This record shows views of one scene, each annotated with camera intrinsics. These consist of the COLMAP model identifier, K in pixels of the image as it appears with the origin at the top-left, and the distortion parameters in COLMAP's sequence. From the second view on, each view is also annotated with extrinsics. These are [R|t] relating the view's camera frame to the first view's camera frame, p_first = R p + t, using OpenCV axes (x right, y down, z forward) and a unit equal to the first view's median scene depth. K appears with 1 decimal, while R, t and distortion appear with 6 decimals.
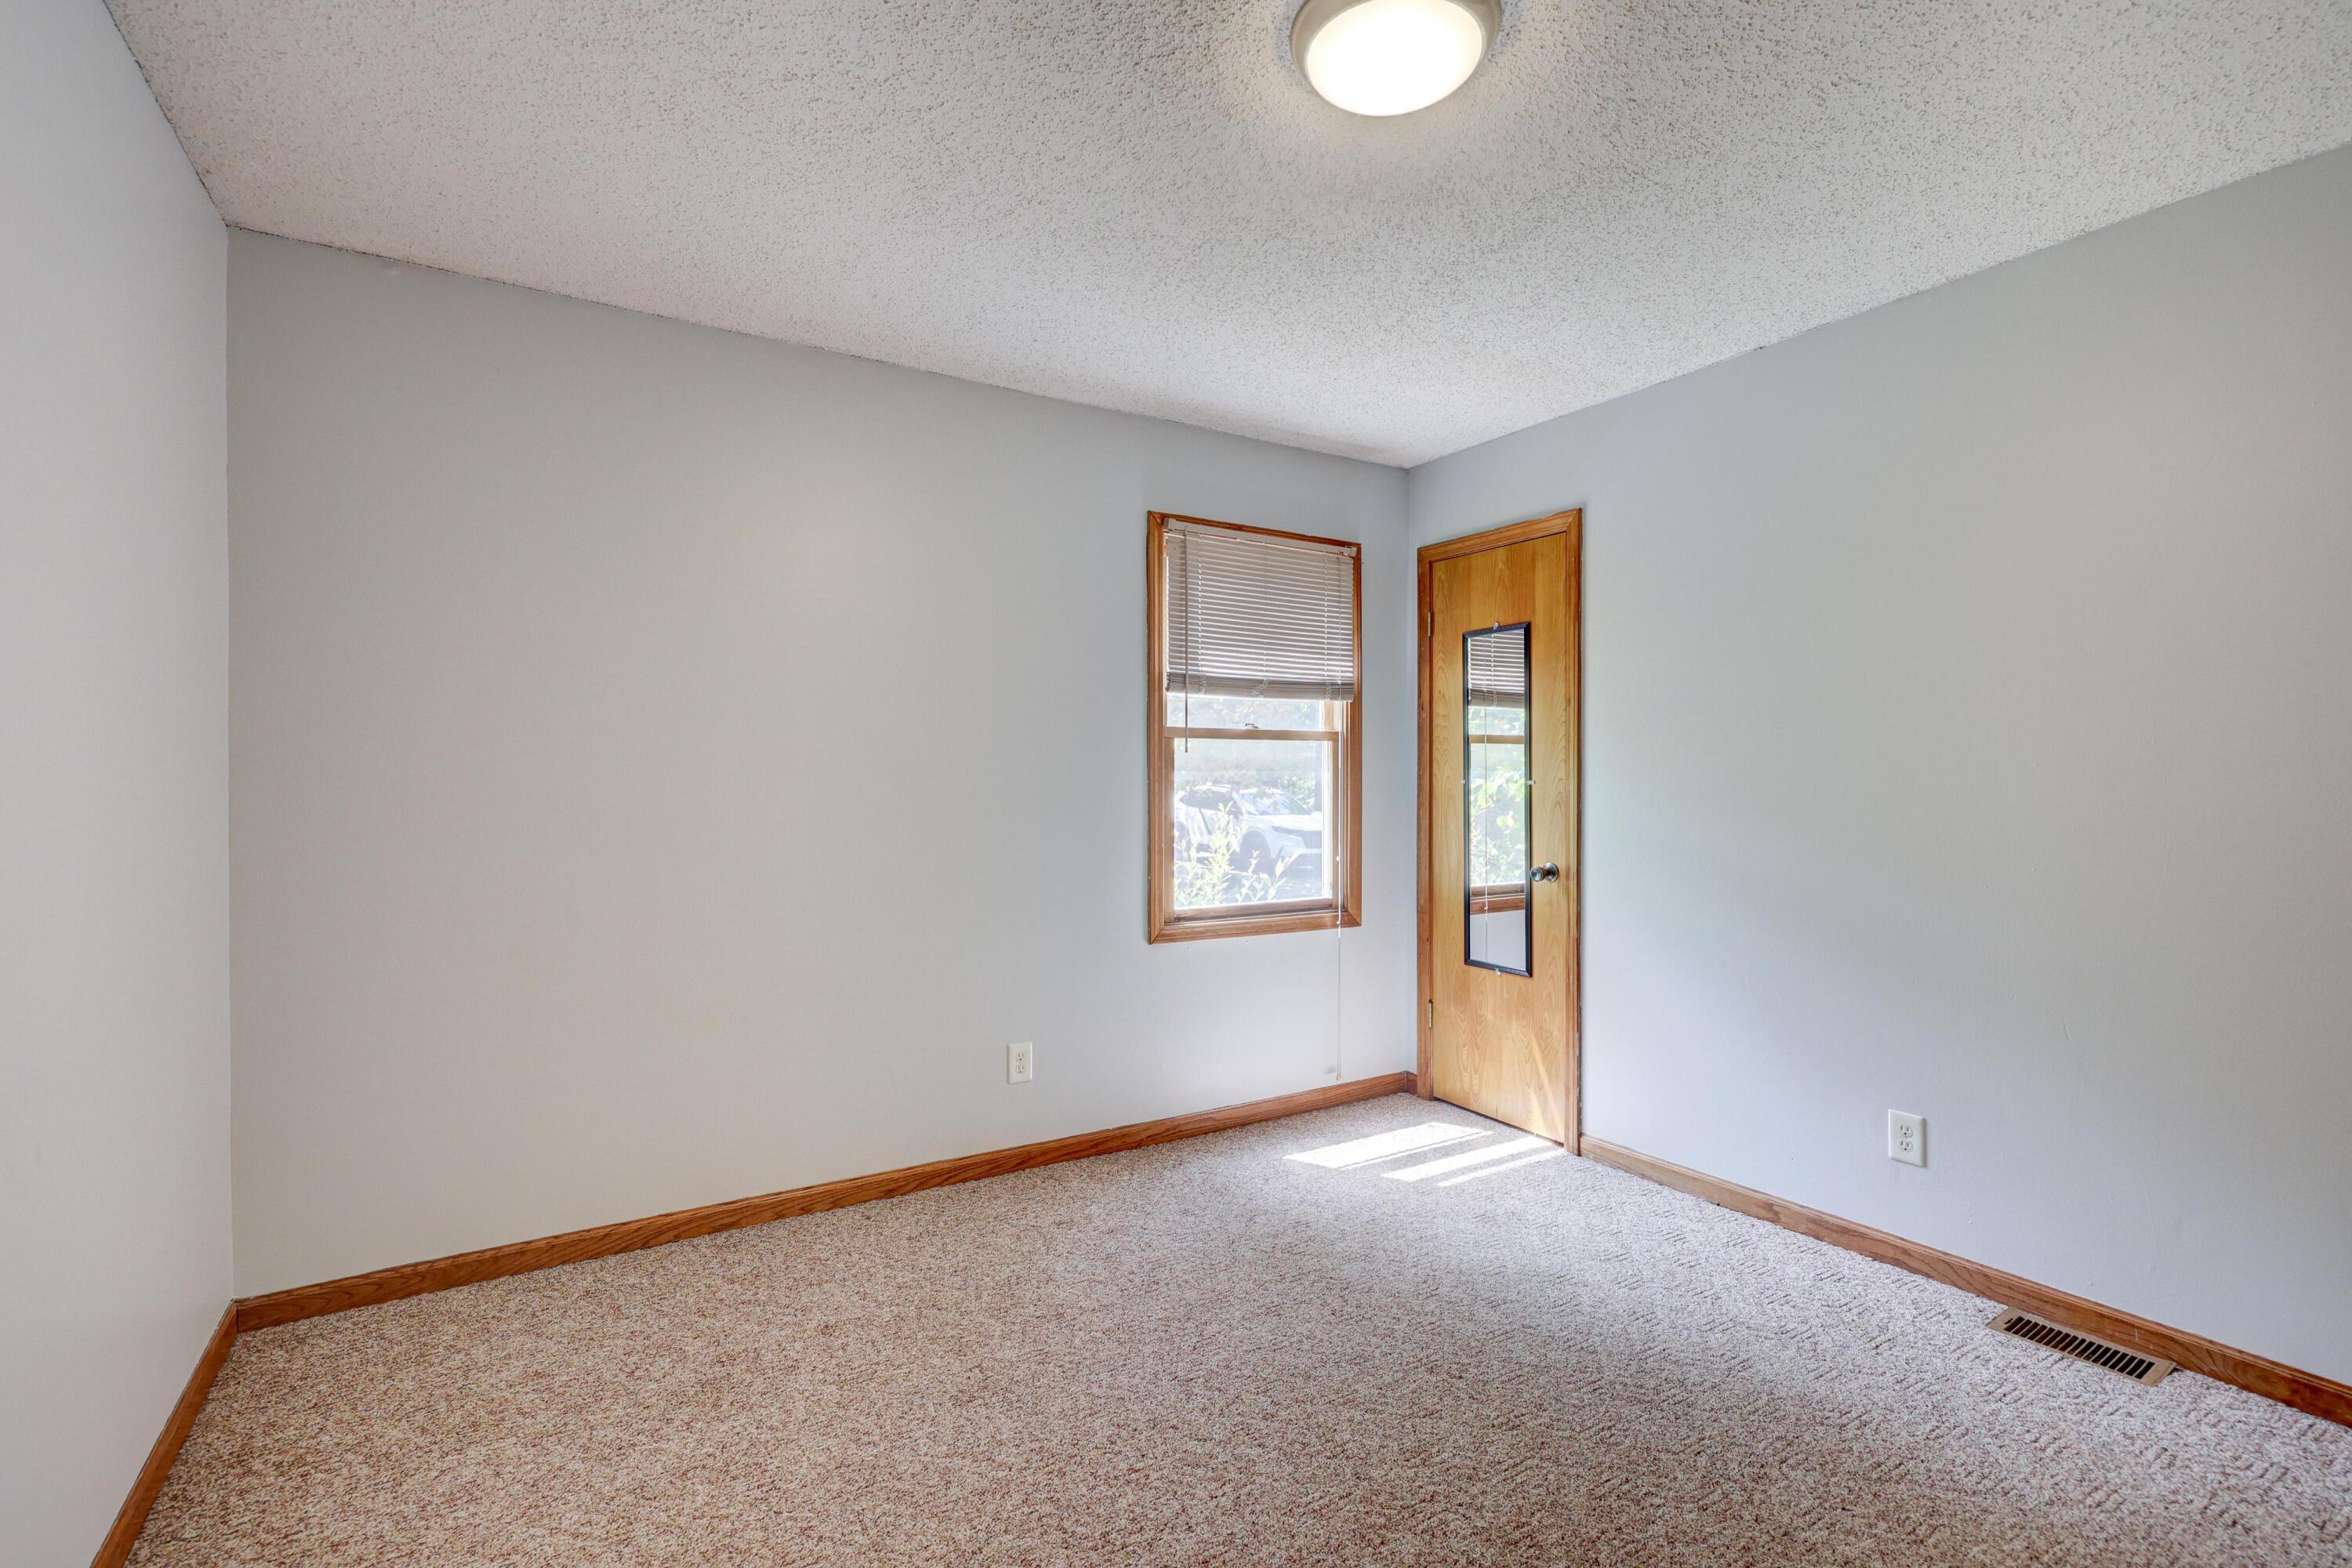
lens RADIAL K [[1076.3, 0, 1178.3], [0, 1076.3, 776.6], [0, 0, 1]] dist [0.000005, 0.000519]
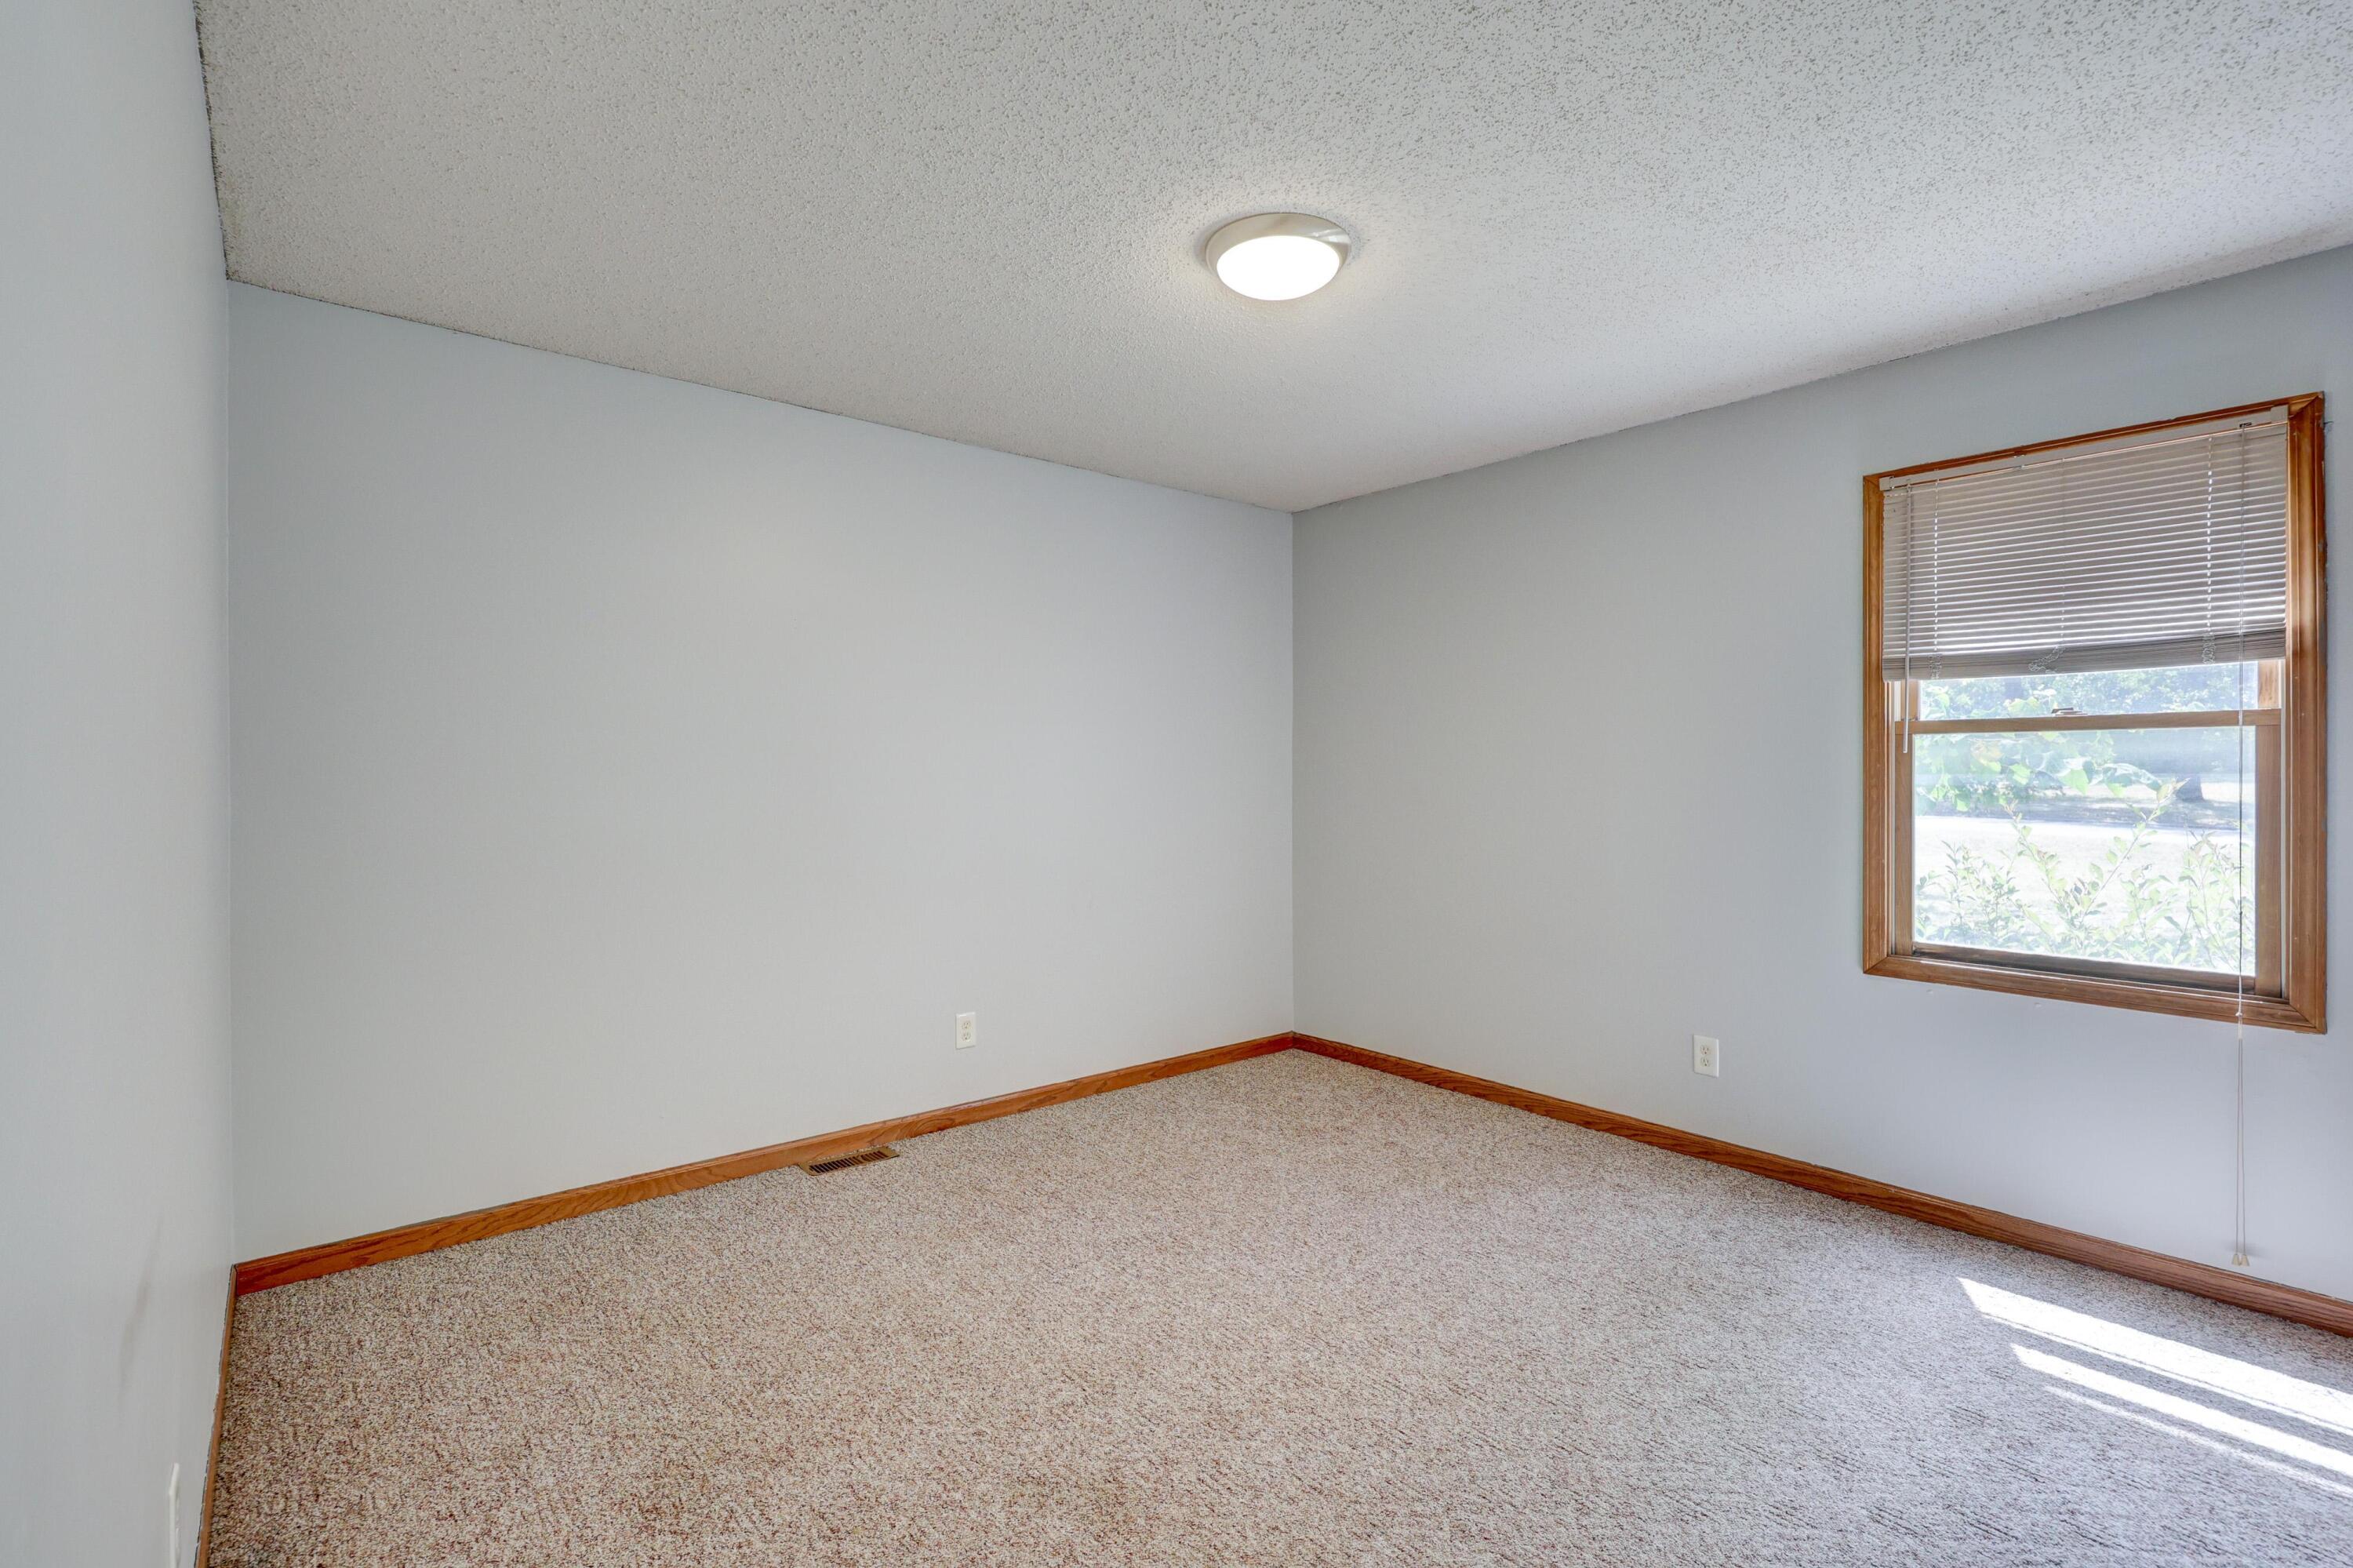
lens RADIAL K [[1076.8, 0, 1178.8], [0, 1076.8, 776.6], [0, 0, 1]] dist [0.000005, 0.000519]
pose [[0.132830, -0.000669, -0.991139, 0.762973], [-0.001329, 0.999999, -0.000853, -0.002022], [0.991138, 0.001430, 0.132829, 0.335119]]
